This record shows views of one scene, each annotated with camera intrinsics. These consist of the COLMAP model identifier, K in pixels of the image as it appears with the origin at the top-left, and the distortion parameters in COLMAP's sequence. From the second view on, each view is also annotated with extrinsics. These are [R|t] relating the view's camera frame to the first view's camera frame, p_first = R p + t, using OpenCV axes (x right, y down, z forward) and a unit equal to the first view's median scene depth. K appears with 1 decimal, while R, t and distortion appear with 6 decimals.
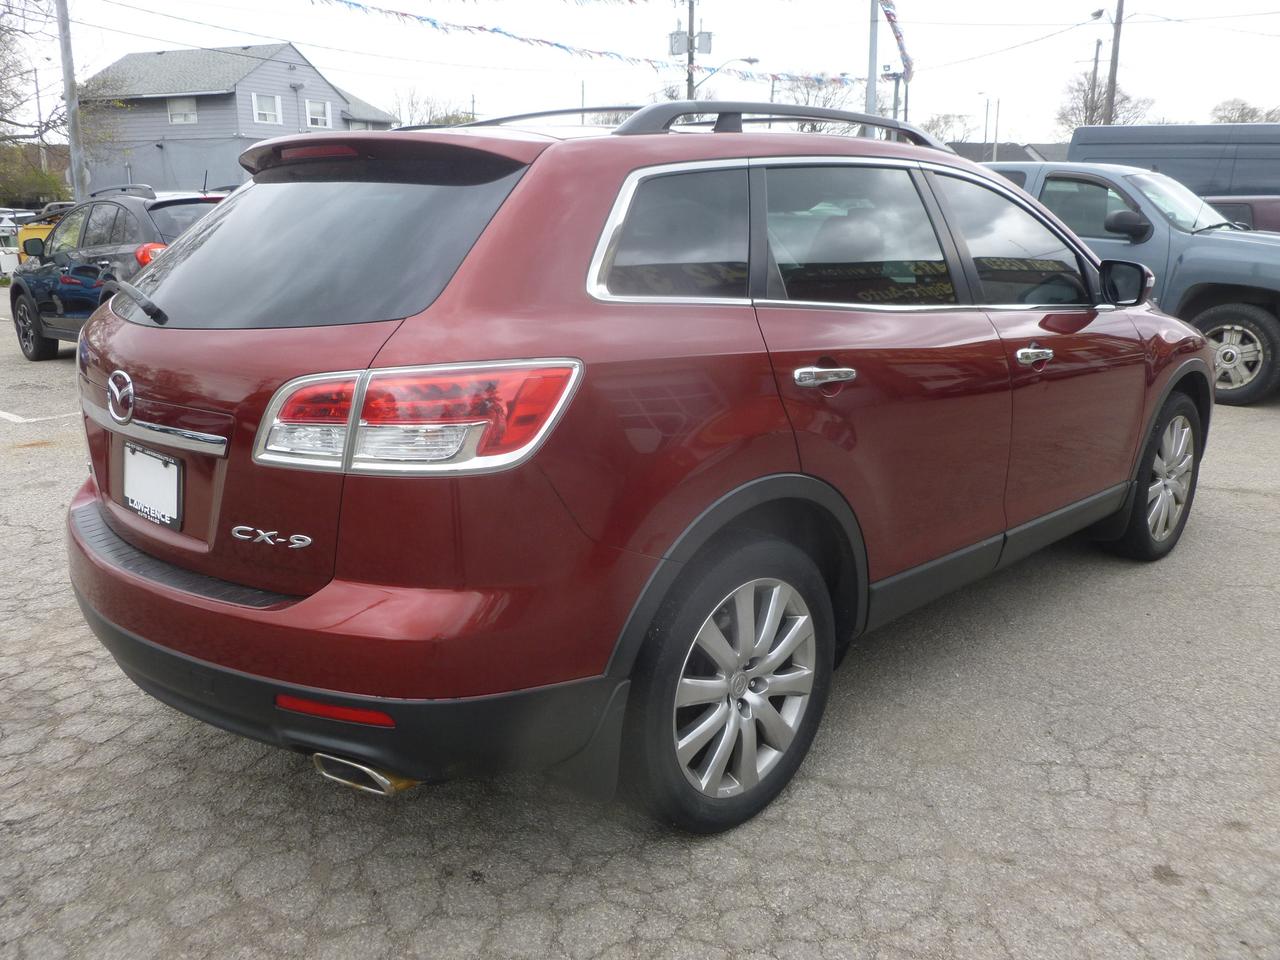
lens RADIAL K [[1067.6, 0, 632.9], [0, 1067.6, 507.8], [0, 0, 1]] dist [-0.031482, 0.006881]
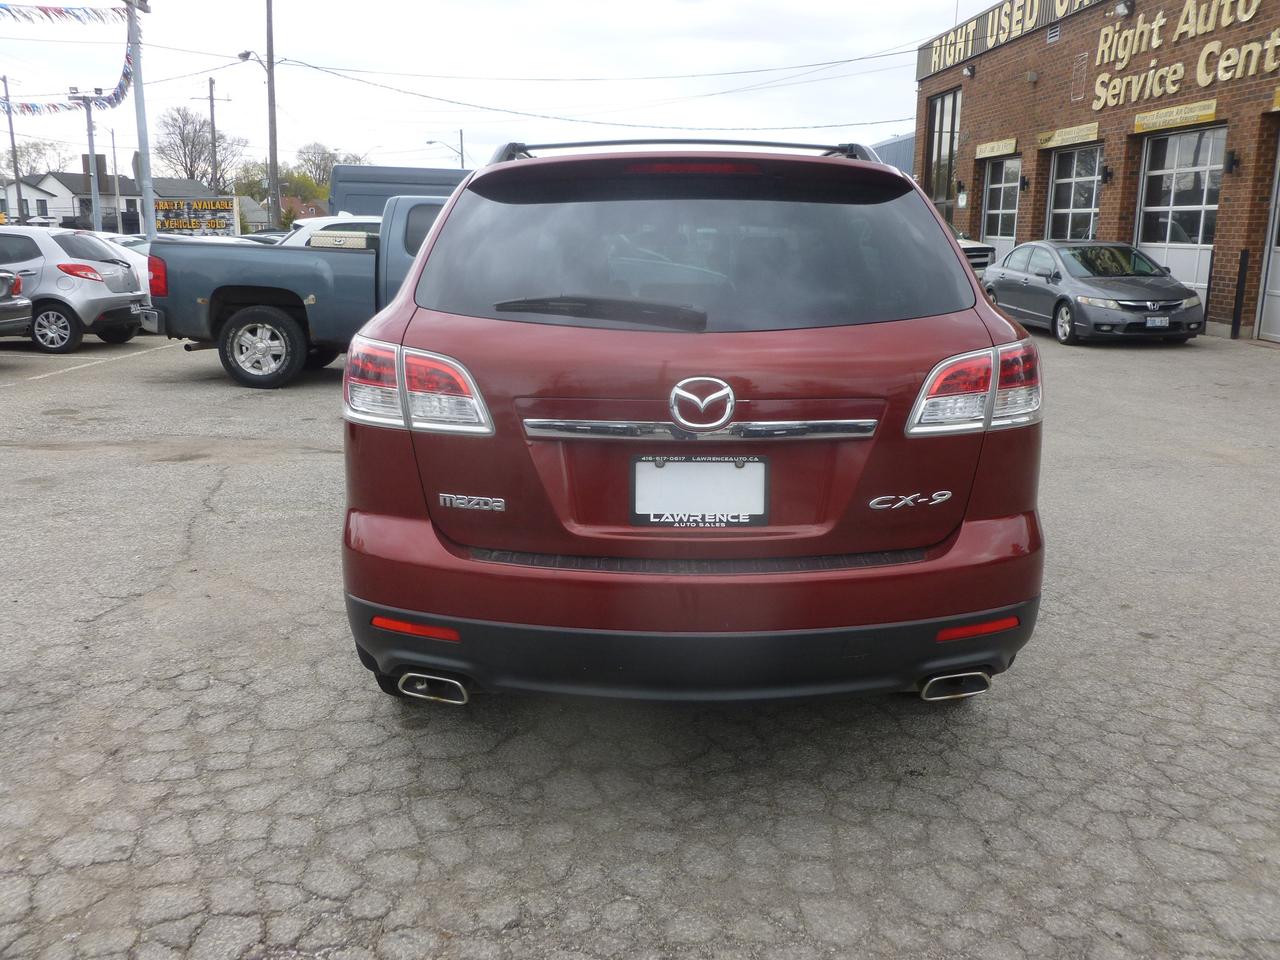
lens RADIAL K [[1067.6, 0, 632.9], [0, 1067.6, 507.8], [0, 0, 1]] dist [-0.031482, 0.006881]
pose [[0.722491, -0.155284, 0.673716, -1.209031], [0.175436, 0.983734, 0.038603, -0.055796], [-0.668752, 0.090303, 0.737981, 0.310878]]
